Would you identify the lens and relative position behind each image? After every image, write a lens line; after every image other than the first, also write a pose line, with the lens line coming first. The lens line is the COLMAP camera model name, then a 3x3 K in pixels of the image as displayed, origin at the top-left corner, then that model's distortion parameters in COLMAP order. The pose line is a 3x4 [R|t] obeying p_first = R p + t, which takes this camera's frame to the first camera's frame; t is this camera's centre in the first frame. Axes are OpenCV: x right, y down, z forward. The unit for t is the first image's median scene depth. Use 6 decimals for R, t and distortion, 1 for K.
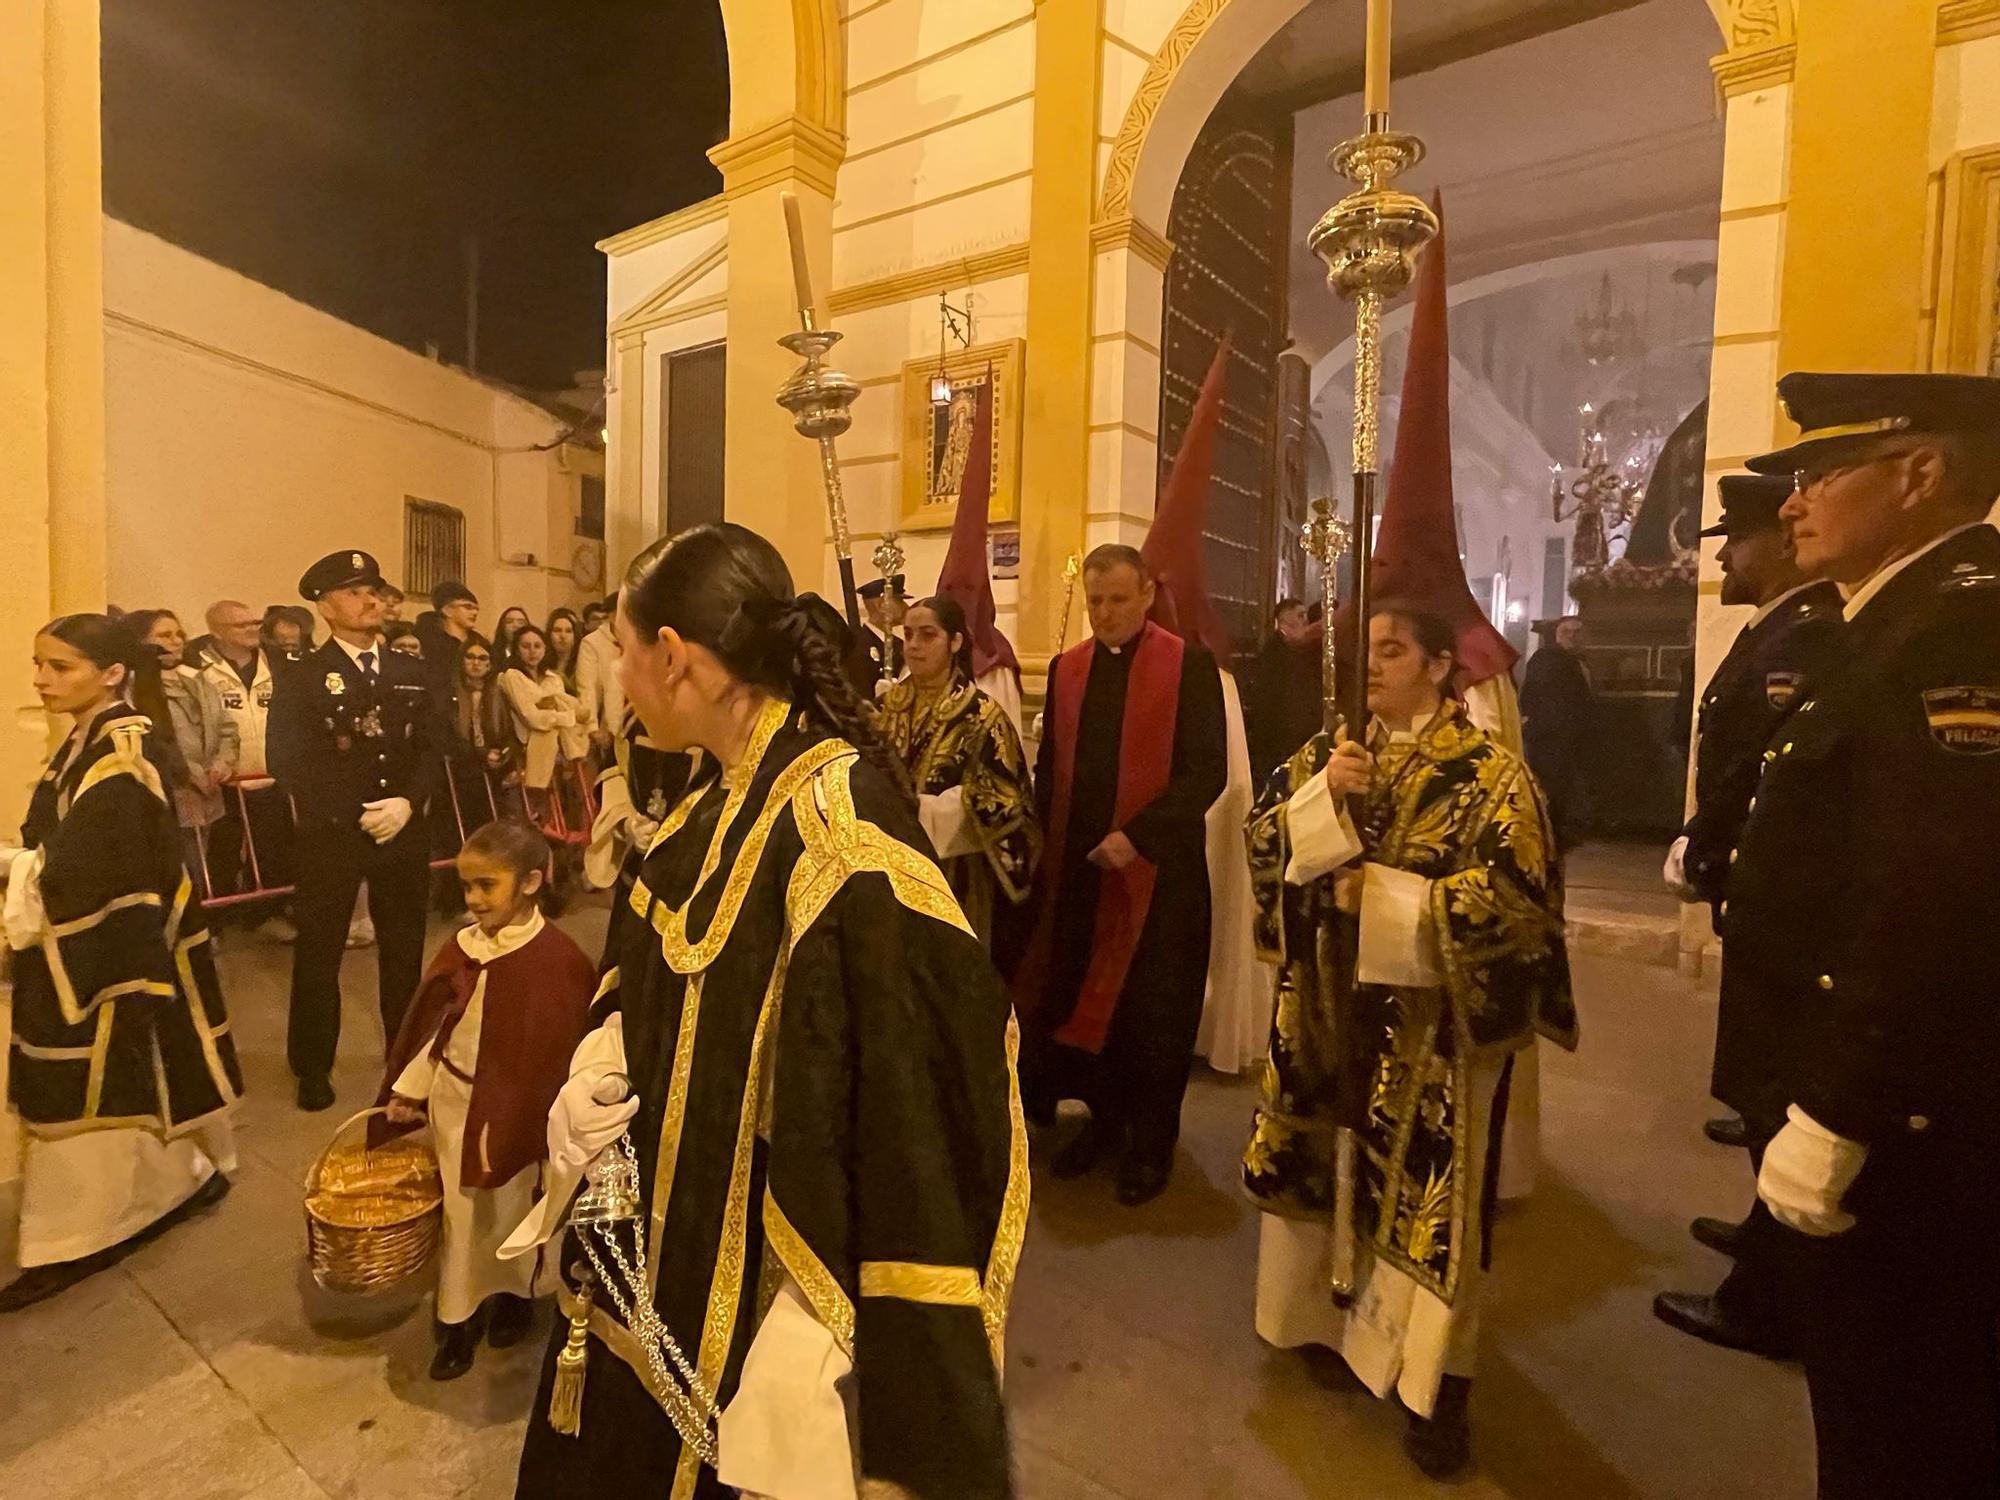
lens RADIAL K [[1066.4, 0, 994.9], [0, 1066.4, 750.0], [0, 0, 1]] dist [-0.003690, -0.002318]
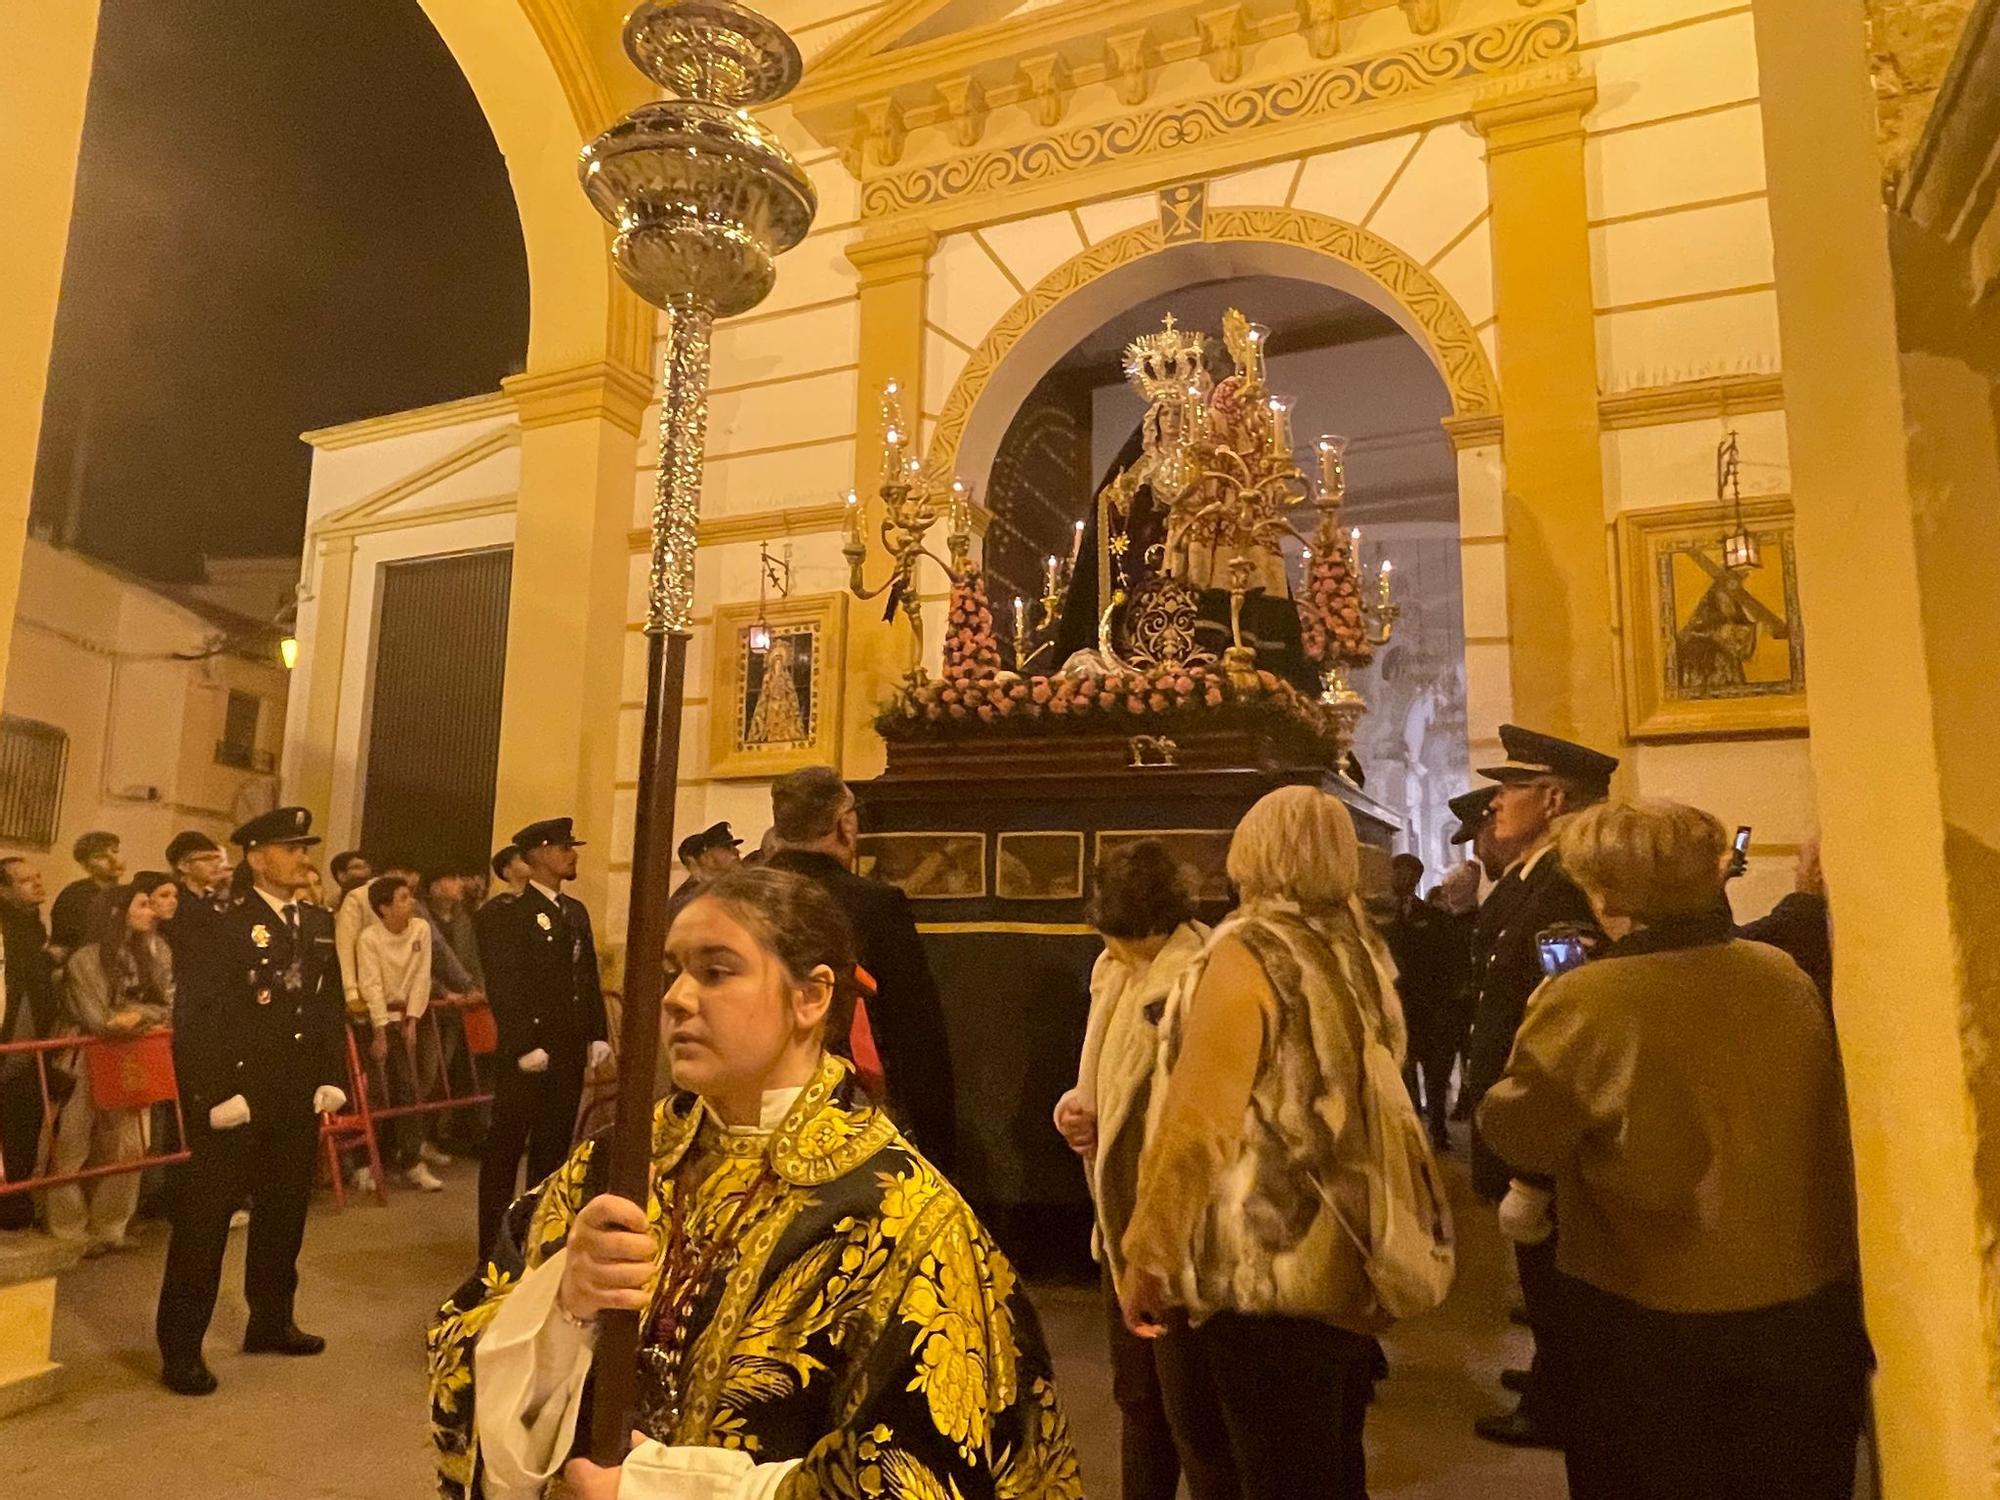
lens RADIAL K [[1374.0, 0, 999.7], [0, 1374.0, 745.7], [0, 0, 1]] dist [0.003703, -0.000538]
pose [[0.974374, 0.025566, 0.223477, -0.112950], [0.022434, 0.977521, -0.209643, 0.024706], [-0.223813, 0.209285, 0.951897, -0.214851]]
